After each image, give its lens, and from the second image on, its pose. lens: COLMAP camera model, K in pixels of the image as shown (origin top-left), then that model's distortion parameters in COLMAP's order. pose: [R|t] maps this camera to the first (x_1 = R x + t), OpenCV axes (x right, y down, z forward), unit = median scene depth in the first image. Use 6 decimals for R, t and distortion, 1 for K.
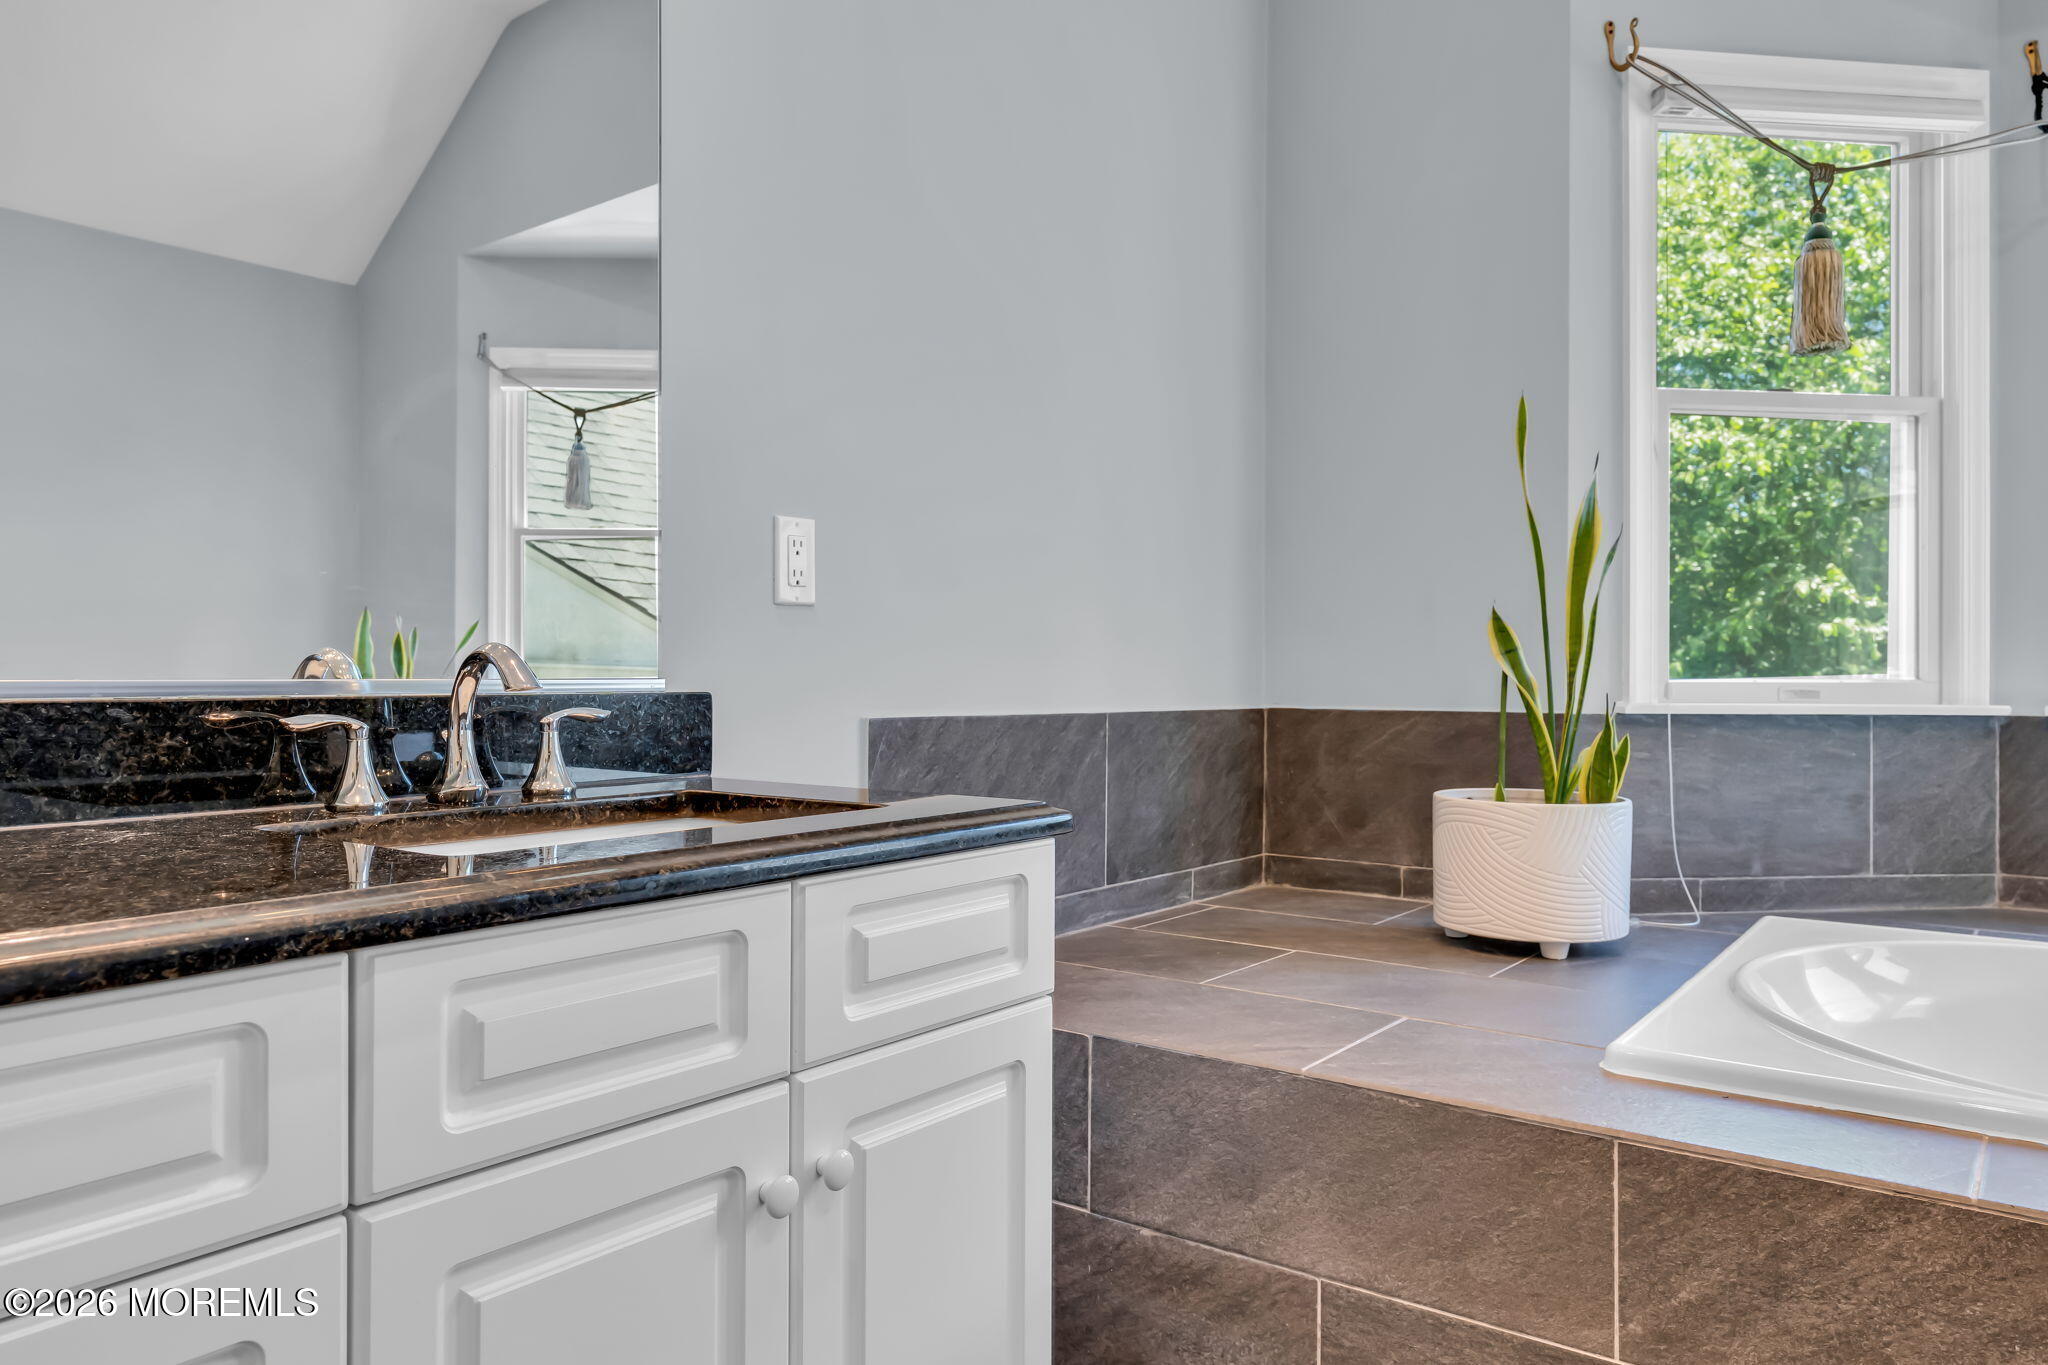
lens RADIAL K [[1376.0, 0, 1024.0], [0, 1376.0, 682.5], [0, 0, 1]] dist [-0.006283, 0.002848]
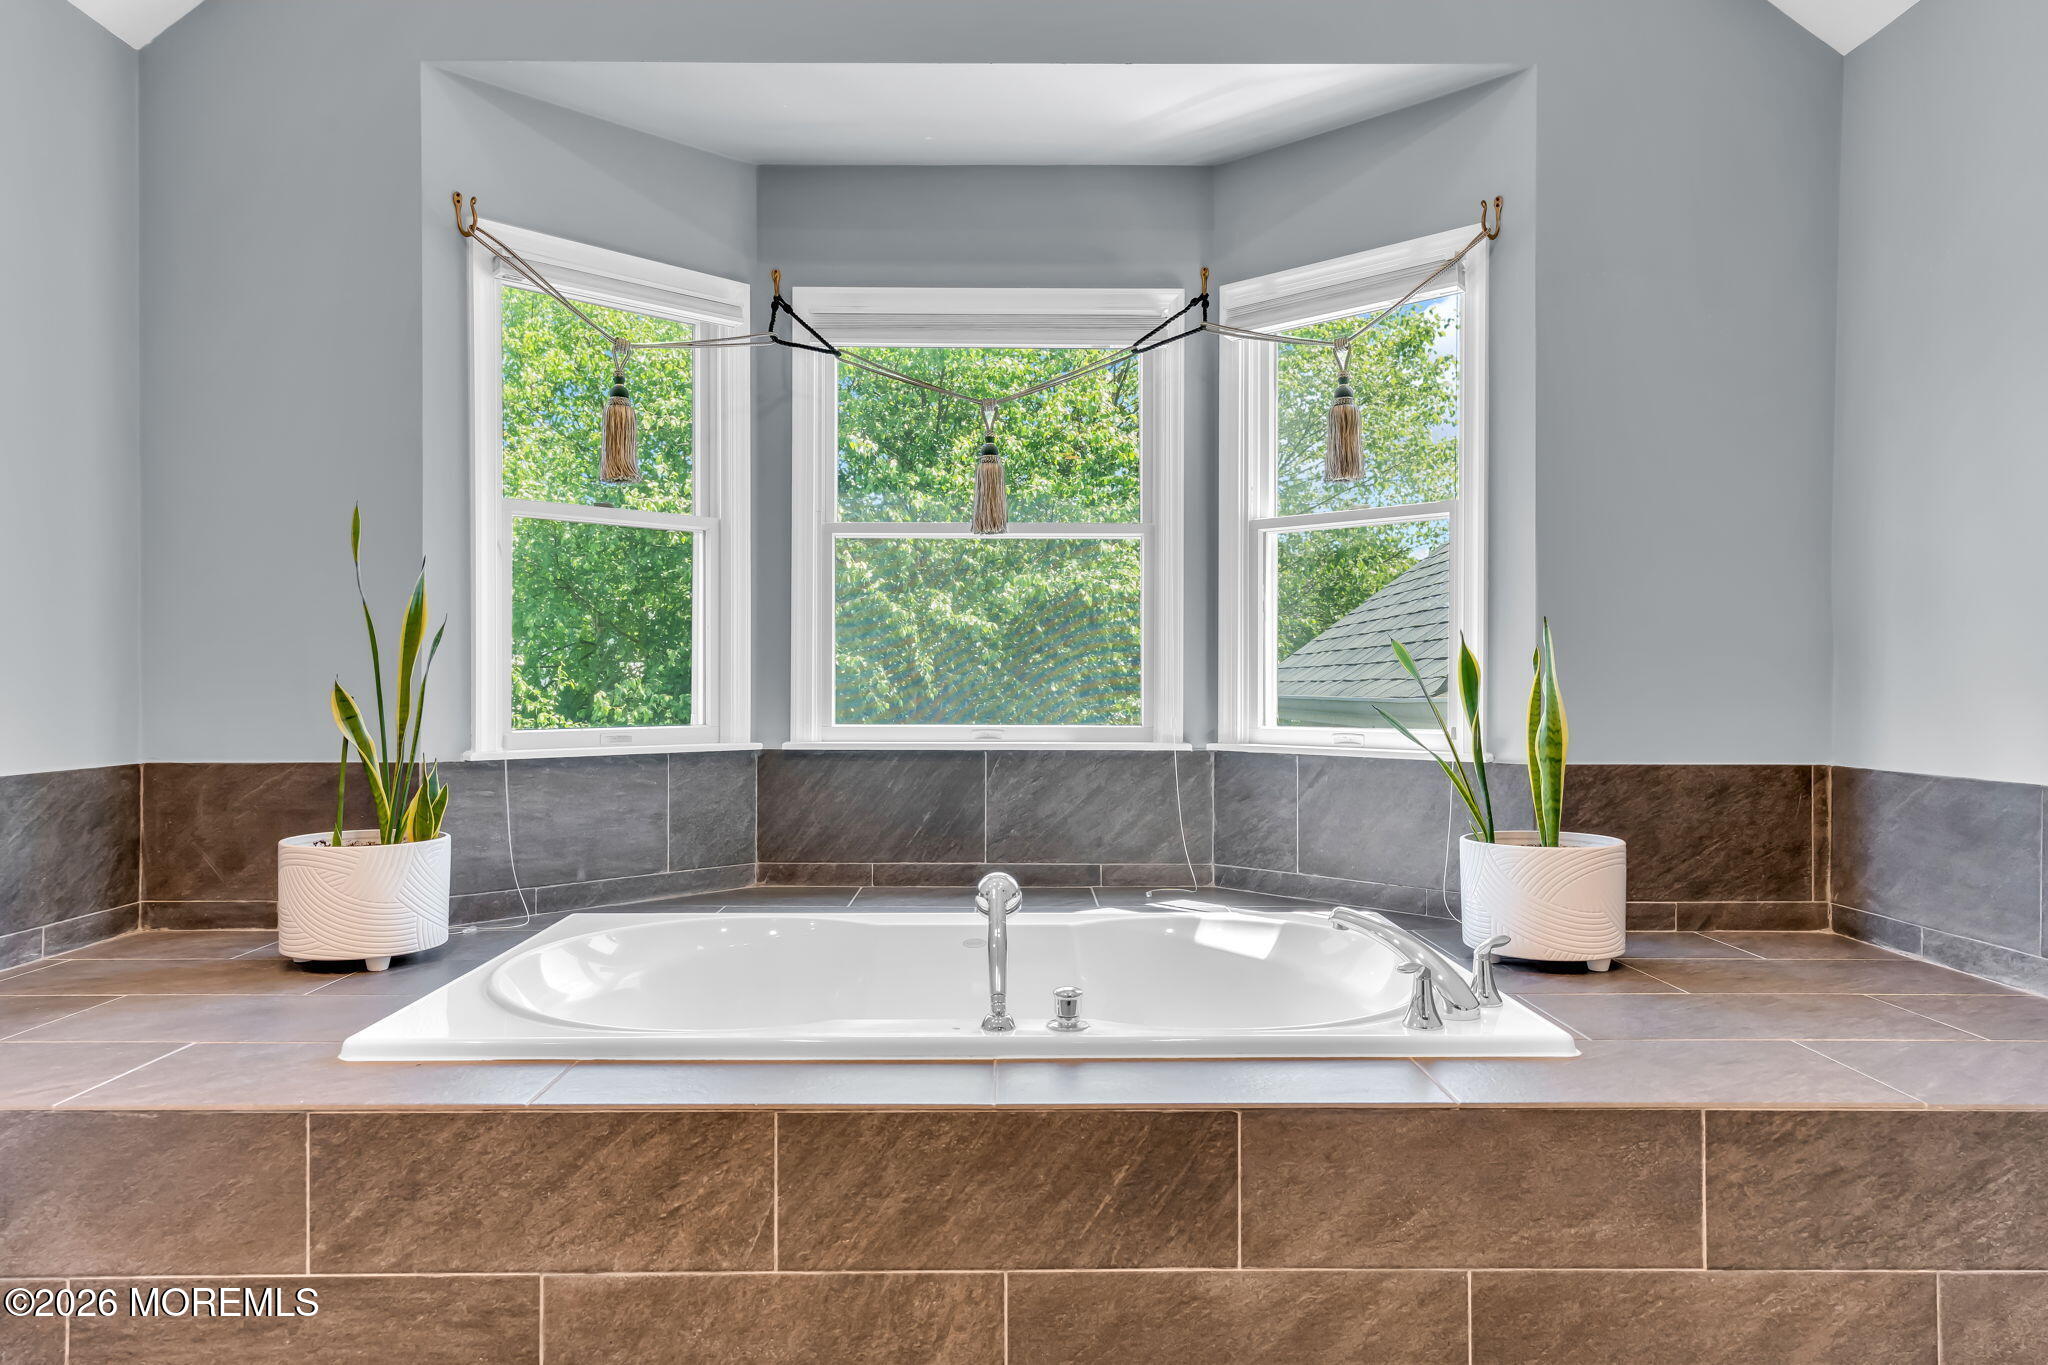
lens RADIAL K [[1333.1, 0, 1022.5], [0, 1333.1, 693.1], [0, 0, 1]] dist [0.006410, 0.005739]
pose [[0.796823, -0.011214, 0.604108, 0.118038], [0.004830, 0.999914, 0.012190, -0.055569], [-0.604193, -0.006795, 0.796809, -0.281774]]
